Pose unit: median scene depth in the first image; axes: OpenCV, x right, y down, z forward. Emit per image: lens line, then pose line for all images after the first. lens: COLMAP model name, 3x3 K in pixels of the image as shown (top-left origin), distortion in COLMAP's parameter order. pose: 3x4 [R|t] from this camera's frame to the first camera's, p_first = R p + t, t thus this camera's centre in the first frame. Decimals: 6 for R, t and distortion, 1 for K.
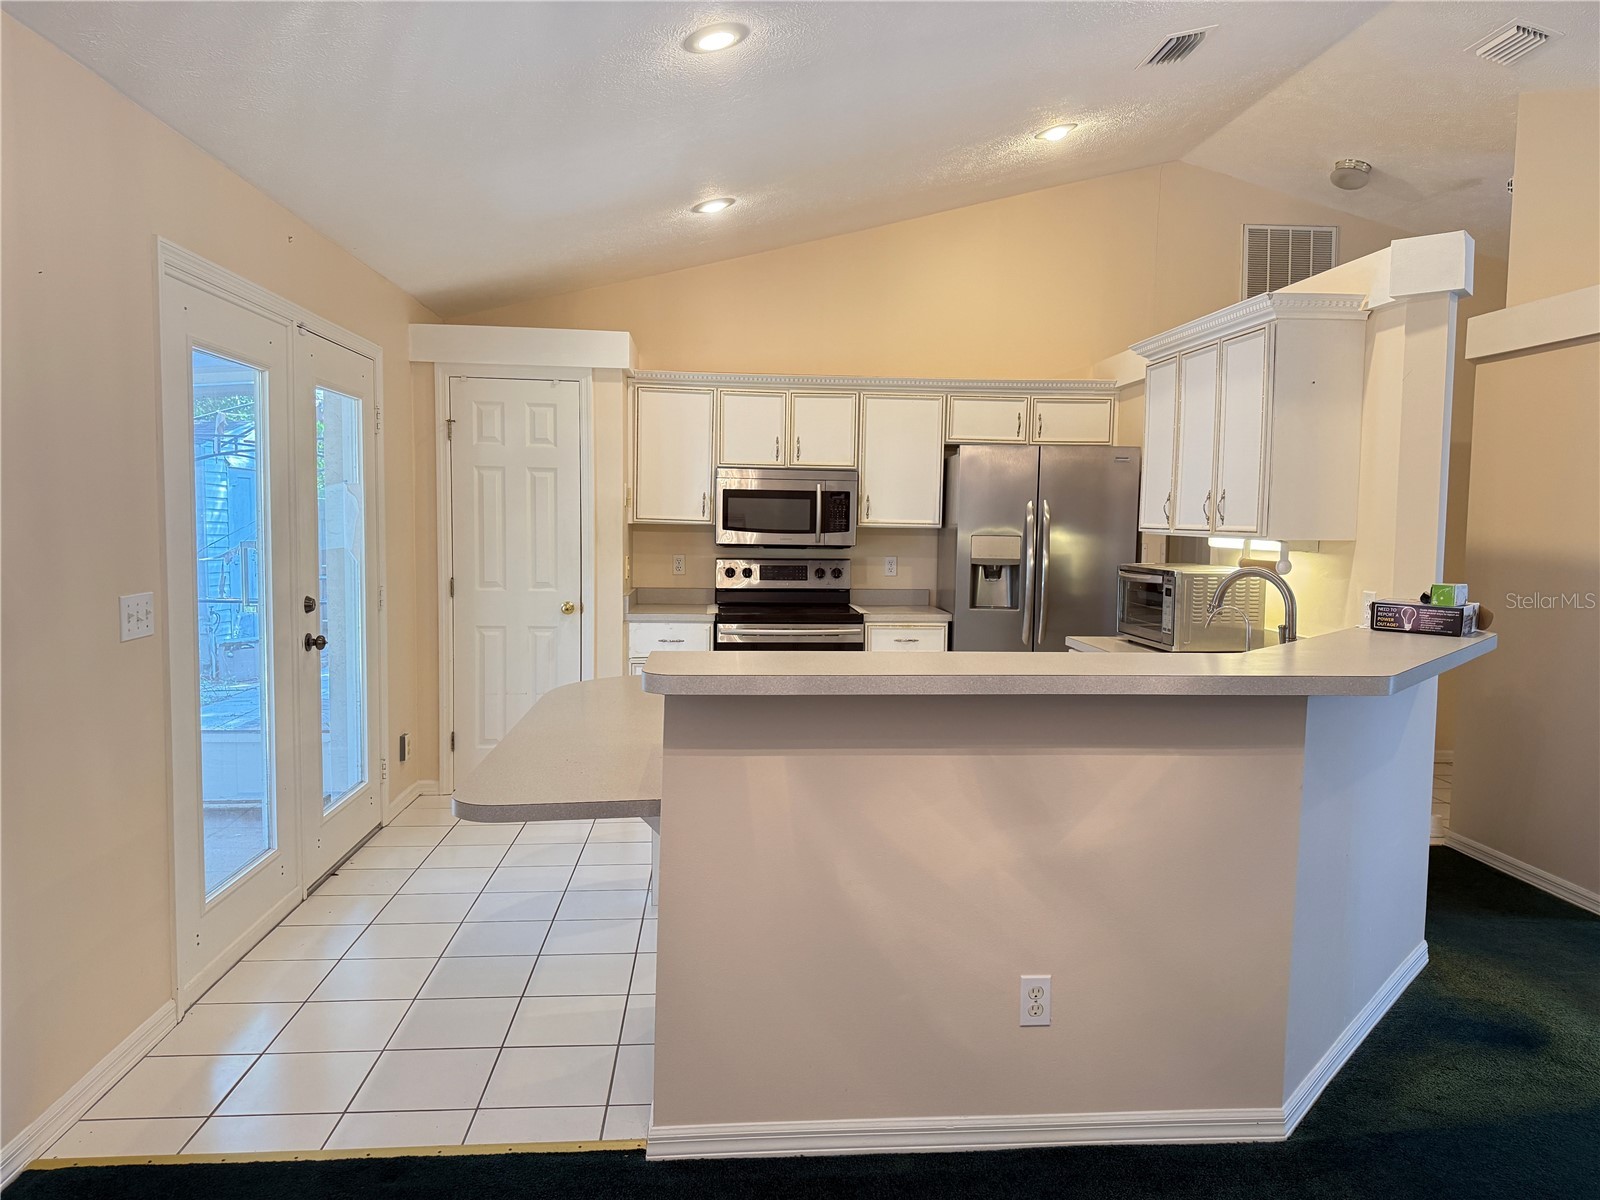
lens RADIAL K [[1103.4, 0, 804.4], [0, 1103.4, 592.0], [0, 0, 1]] dist [0.131422, -0.162287]
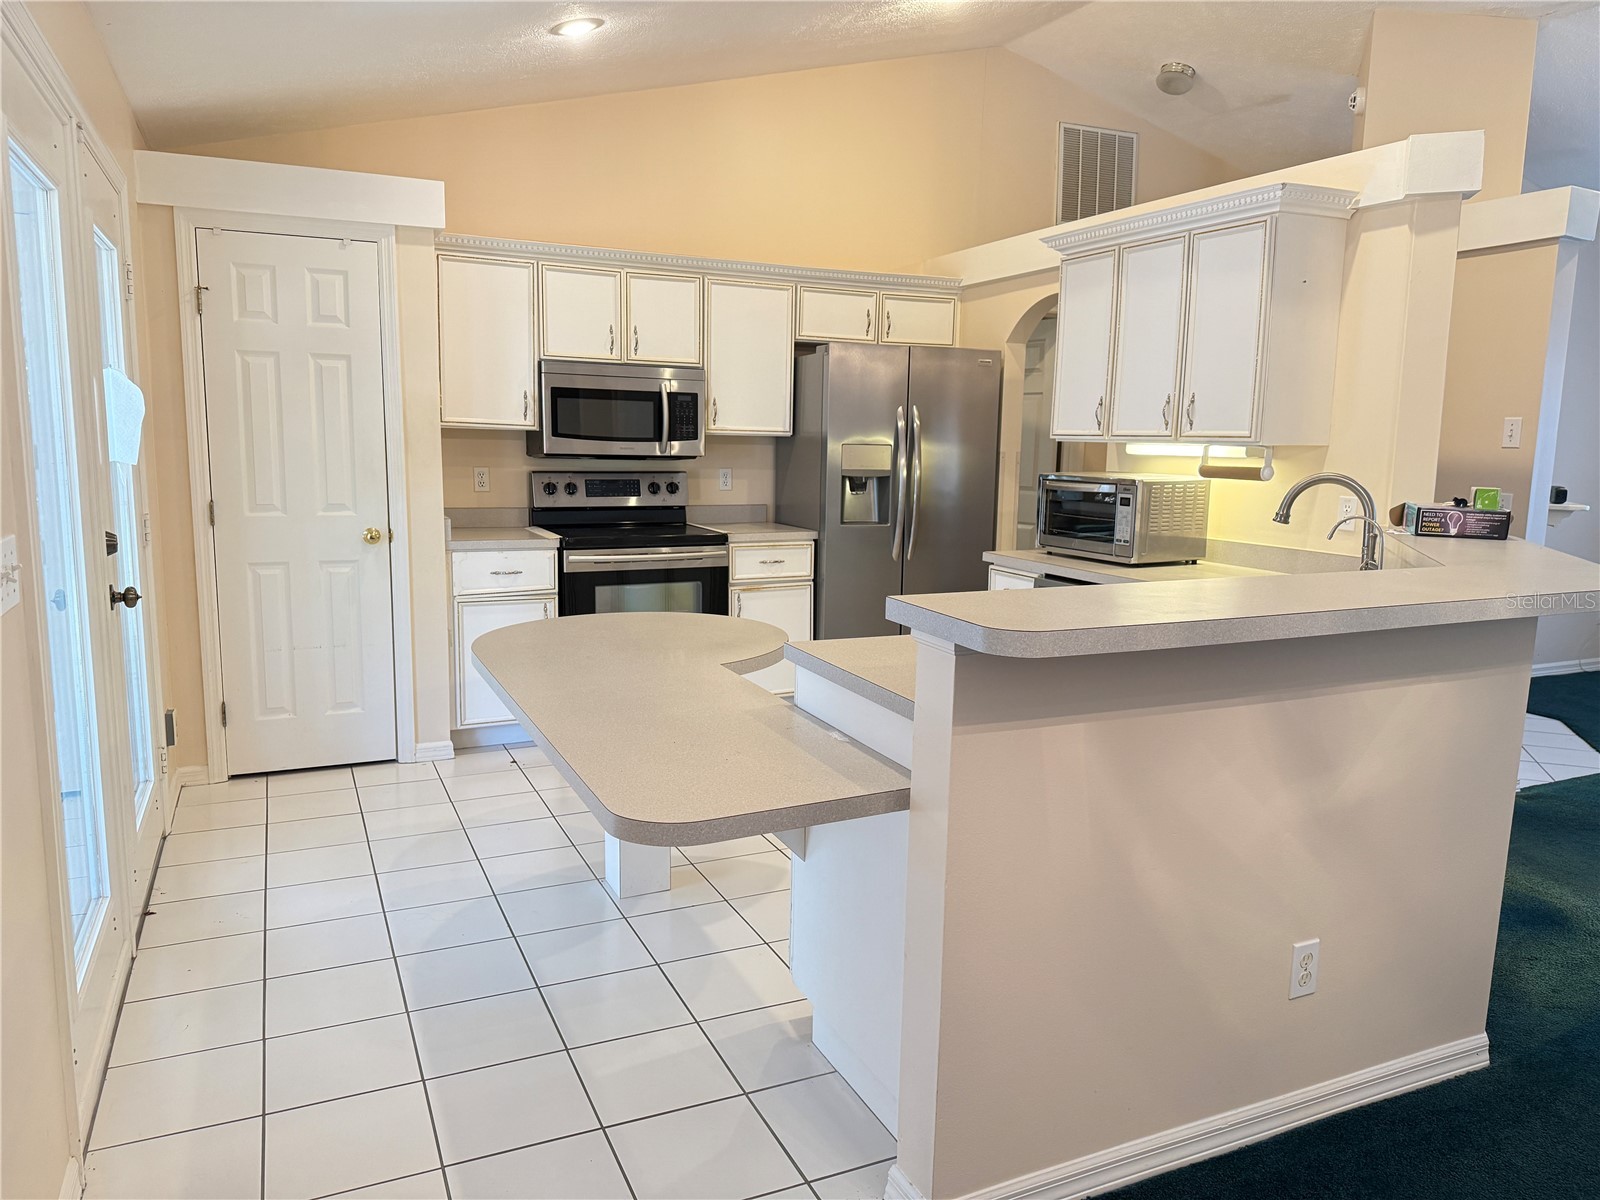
lens RADIAL K [[1120.6, 0, 800.0], [0, 1120.6, 600.0], [0, 0, 1]] dist [0.068832, -0.073077]
pose [[0.940657, -0.048225, 0.335914, -0.196697], [0.019822, 0.995969, 0.087477, -0.004679], [-0.338779, -0.075627, 0.937822, 0.138651]]
